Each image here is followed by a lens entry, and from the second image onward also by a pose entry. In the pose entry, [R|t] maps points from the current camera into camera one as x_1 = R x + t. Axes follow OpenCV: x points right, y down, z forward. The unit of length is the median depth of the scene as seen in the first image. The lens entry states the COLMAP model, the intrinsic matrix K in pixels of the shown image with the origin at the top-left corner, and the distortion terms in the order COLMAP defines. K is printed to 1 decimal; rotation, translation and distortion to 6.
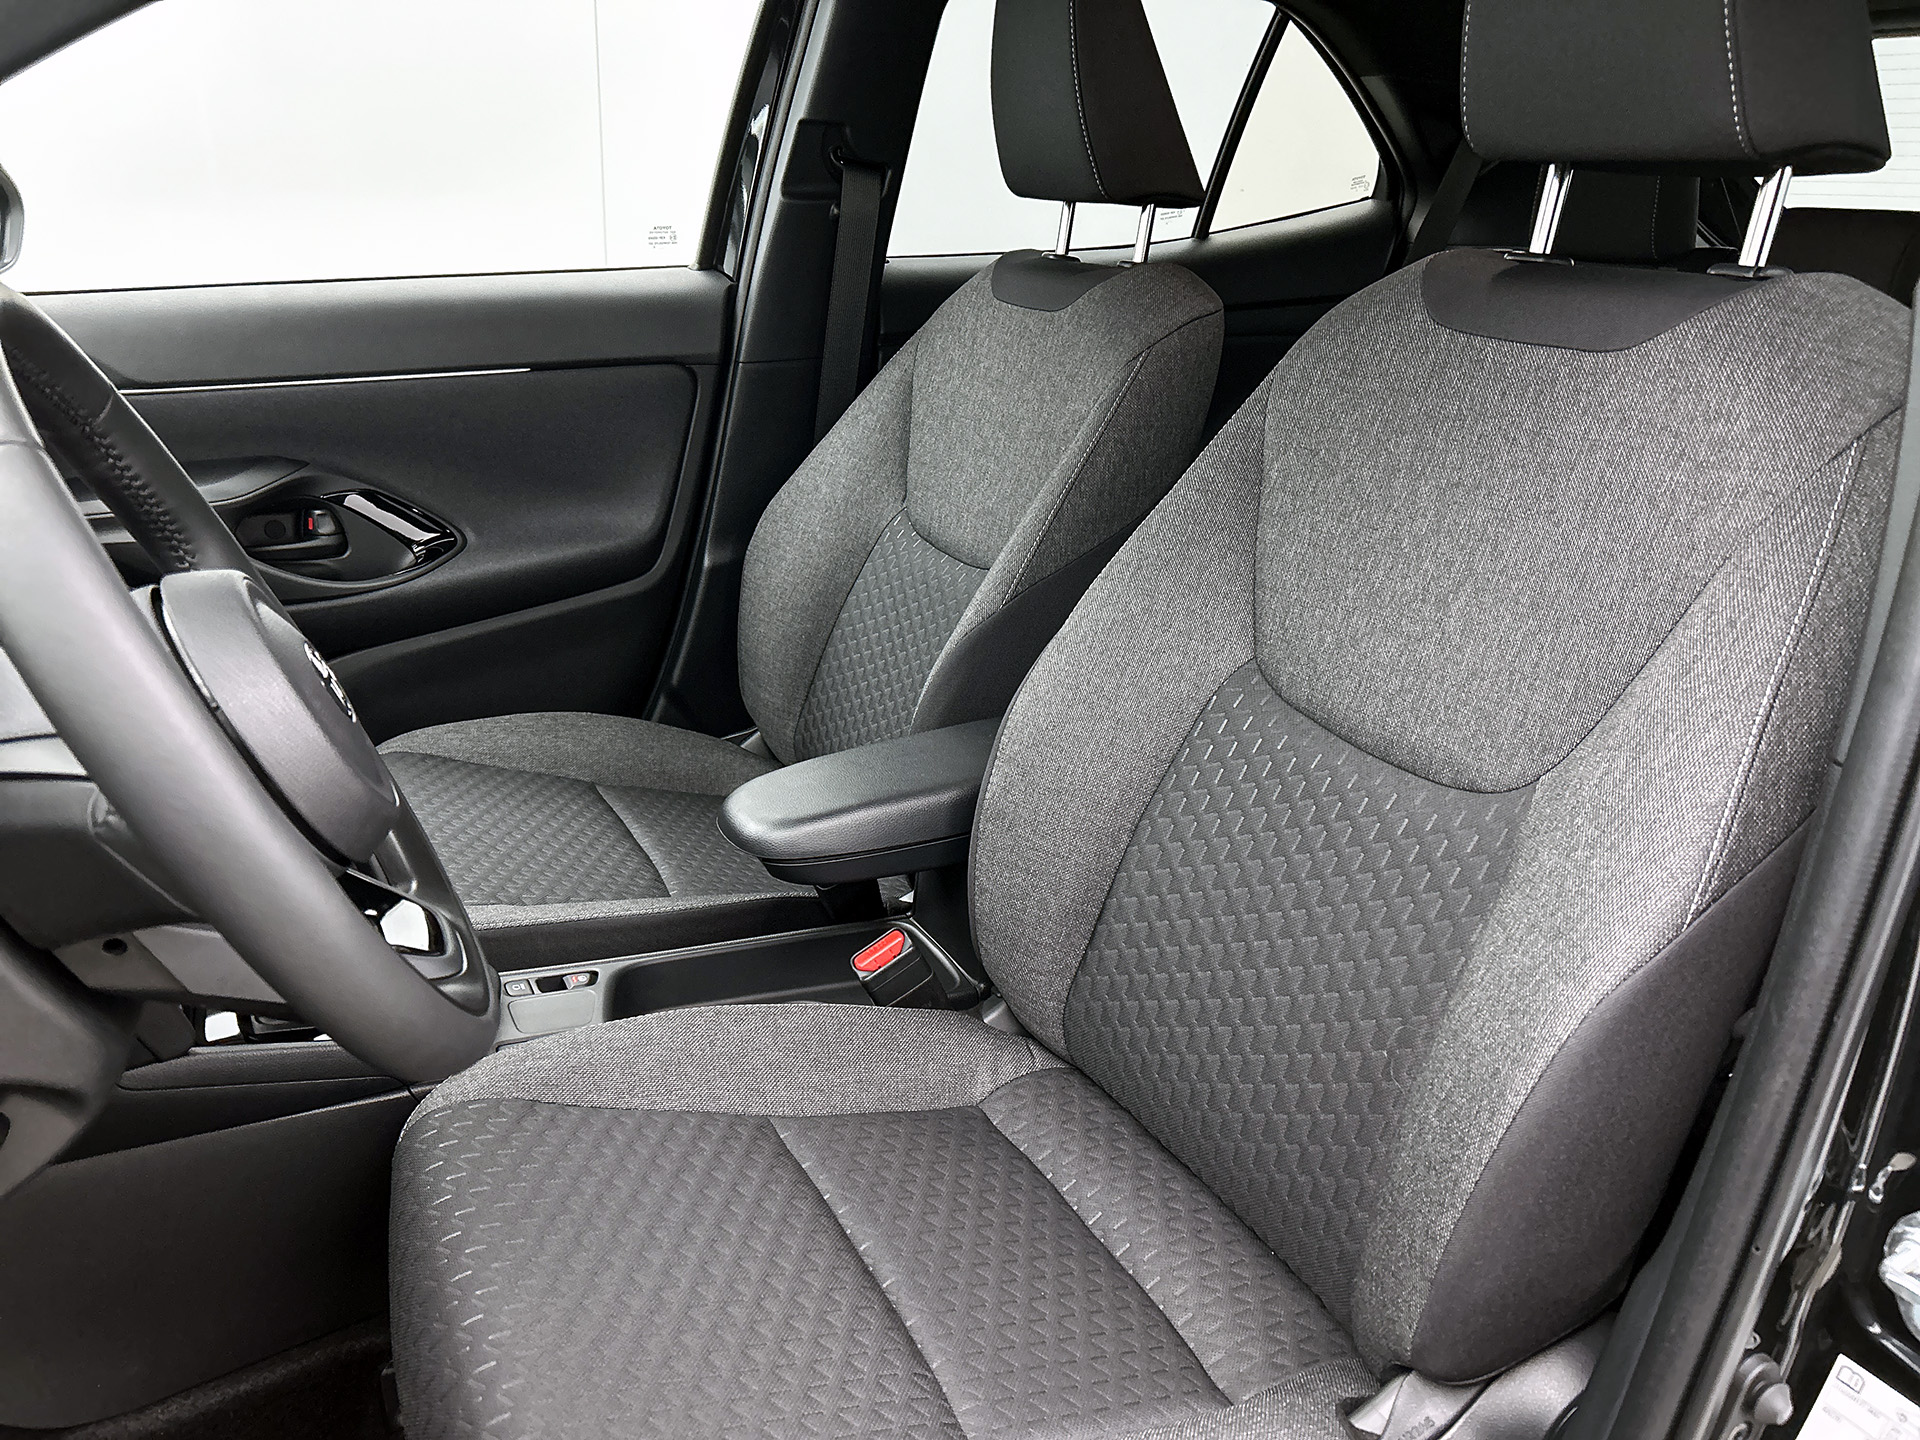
lens RADIAL K [[1400.5, 0, 960.0], [0, 1400.5, 720.0], [0, 0, 1]] dist [0.011828, 0.000748]
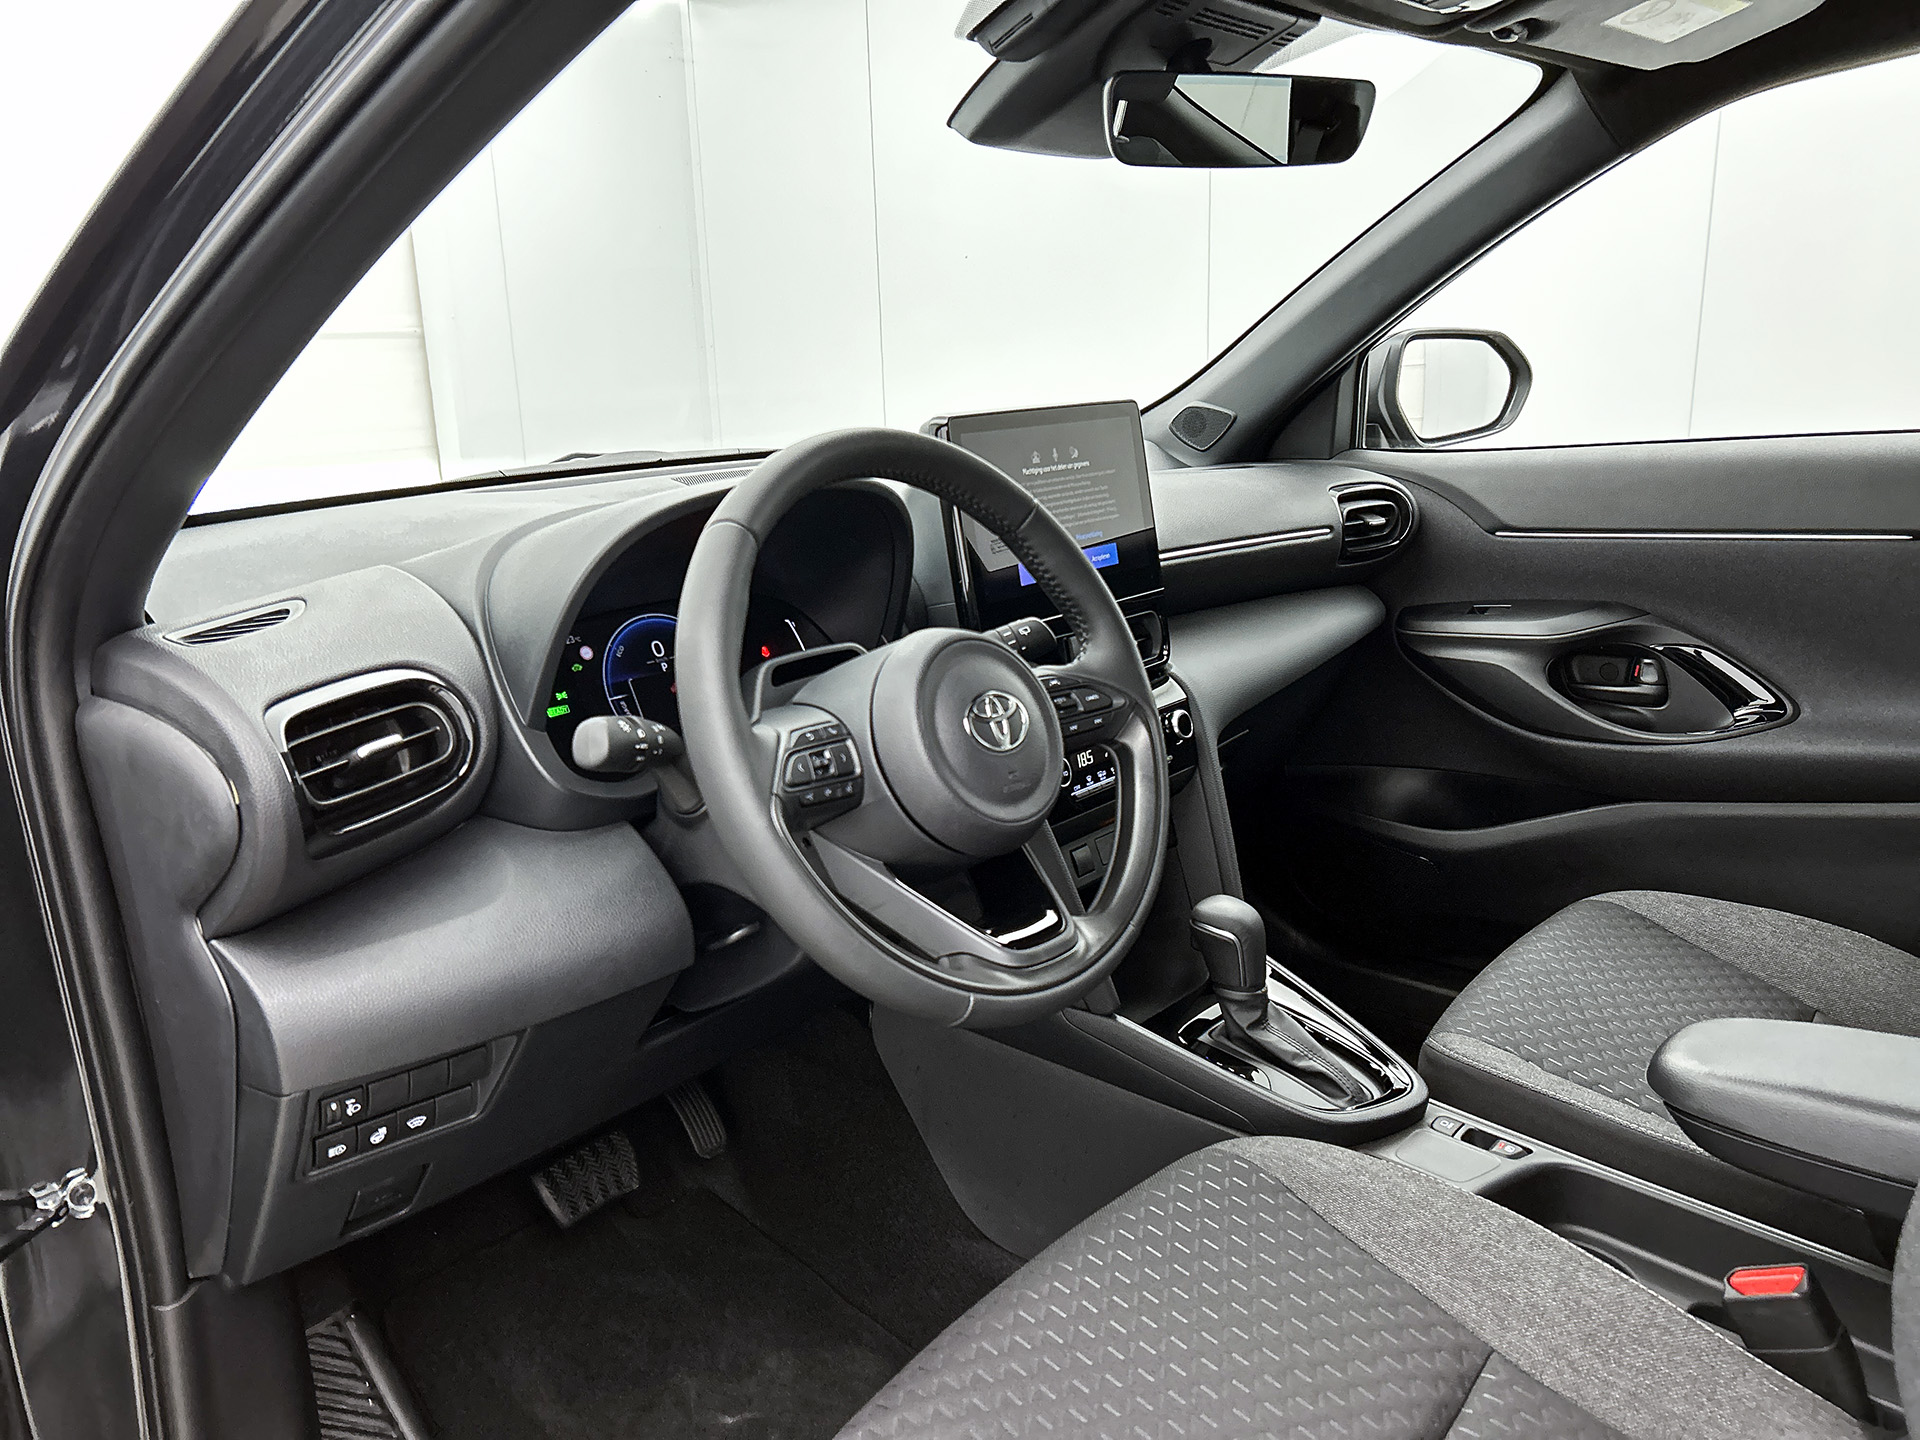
lens RADIAL K [[1400.5, 0, 960.0], [0, 1400.5, 720.0], [0, 0, 1]] dist [0.011828, 0.000748]
pose [[0.396383, 0.177735, -0.900717, 0.123429], [-0.274878, 0.959052, 0.068280, -0.018244], [0.875970, 0.220523, 0.429007, 0.063267]]
